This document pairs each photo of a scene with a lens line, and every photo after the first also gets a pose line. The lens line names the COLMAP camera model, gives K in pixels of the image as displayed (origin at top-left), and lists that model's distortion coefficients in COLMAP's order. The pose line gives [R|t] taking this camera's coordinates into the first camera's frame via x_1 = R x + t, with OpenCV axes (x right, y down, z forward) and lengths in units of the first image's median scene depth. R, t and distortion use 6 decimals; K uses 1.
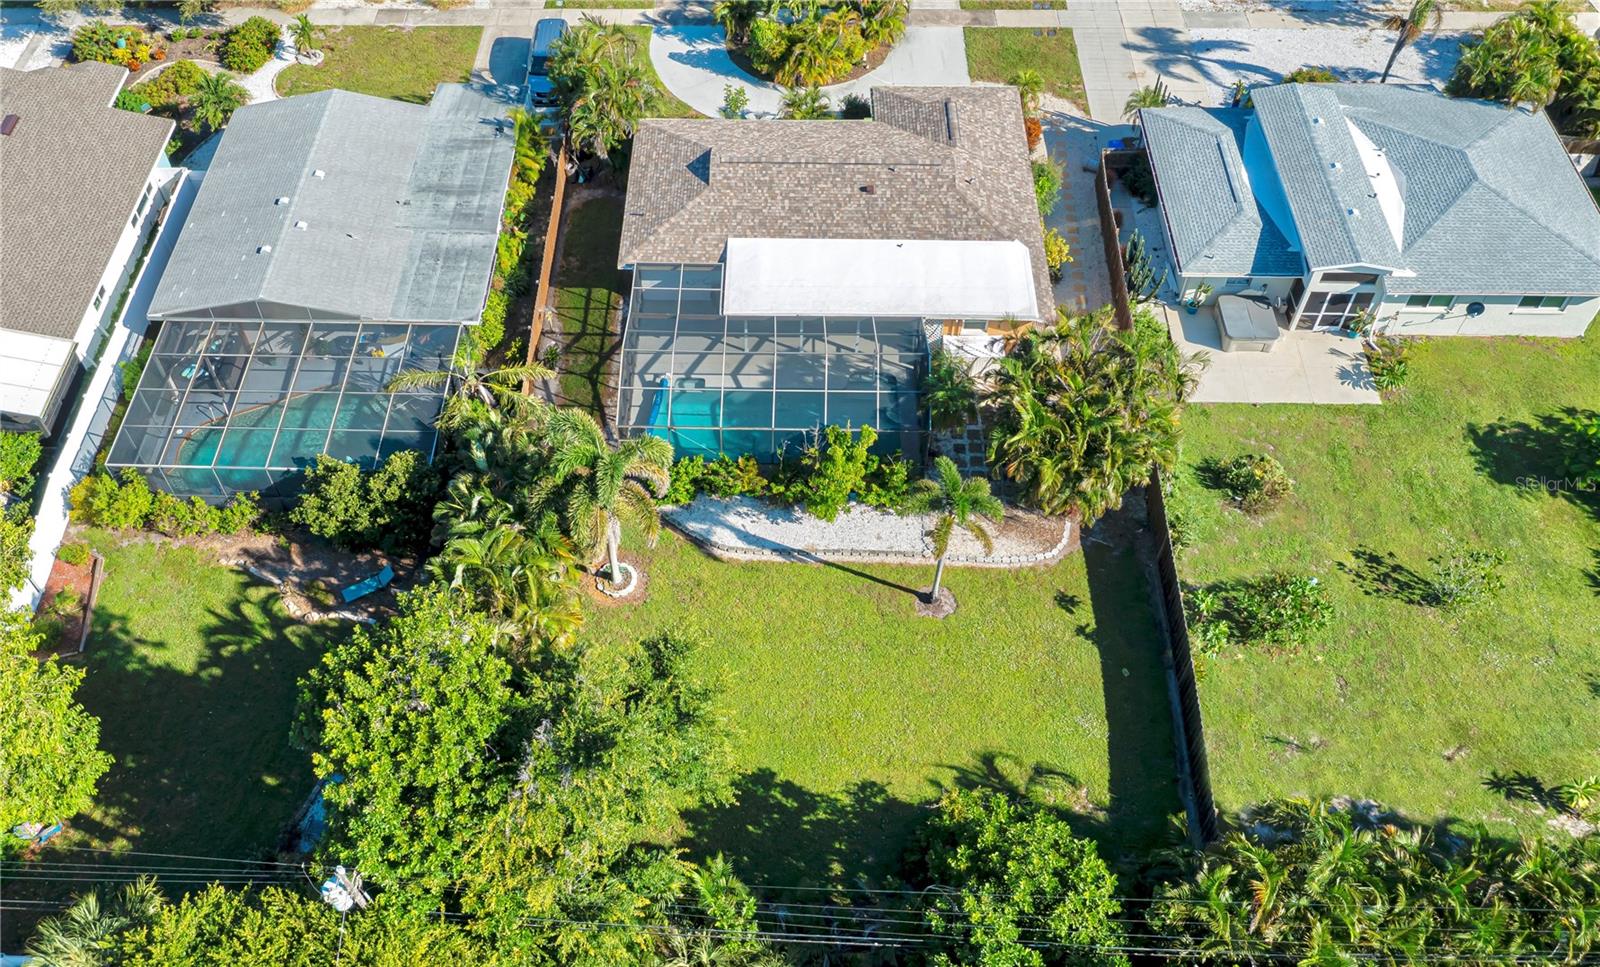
lens RADIAL K [[1377.1, 0, 742.2], [0, 1377.1, 454.0], [0, 0, 1]] dist [-0.009612, -0.005411]
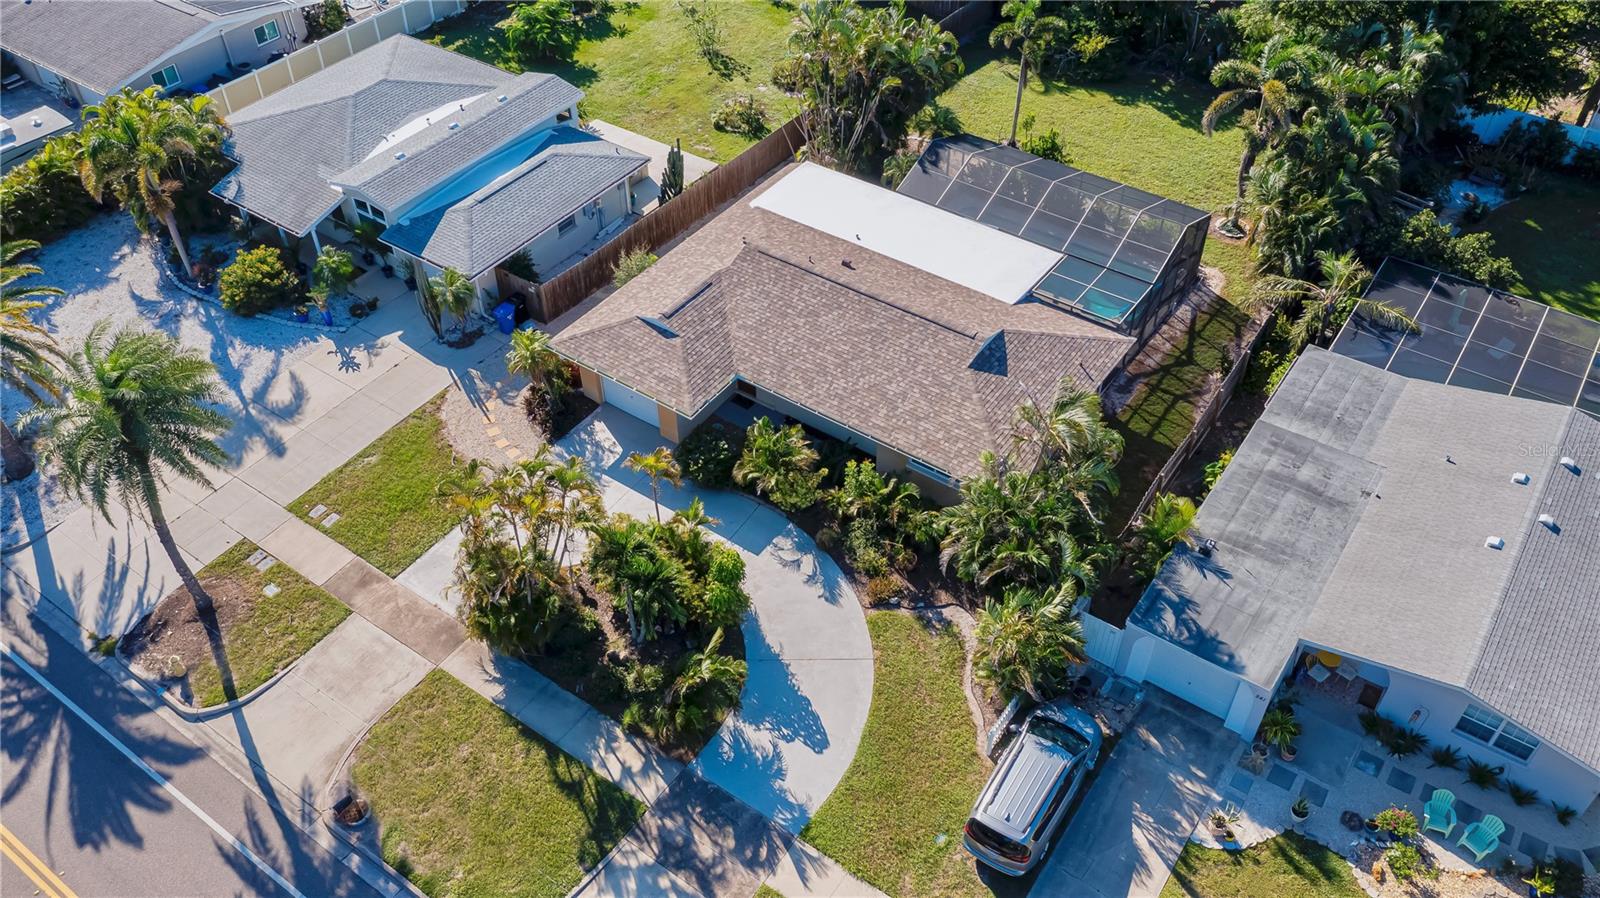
lens RADIAL K [[1255.3, 0, 821.3], [0, 1255.3, 454.5], [0, 0, 1]] dist [-0.018873, 0.001115]
pose [[-0.841472, -0.355195, 0.407139, -0.280747], [0.432632, 0.008449, 0.901531, -0.970478], [-0.323659, 0.934754, 0.146559, 1.043345]]
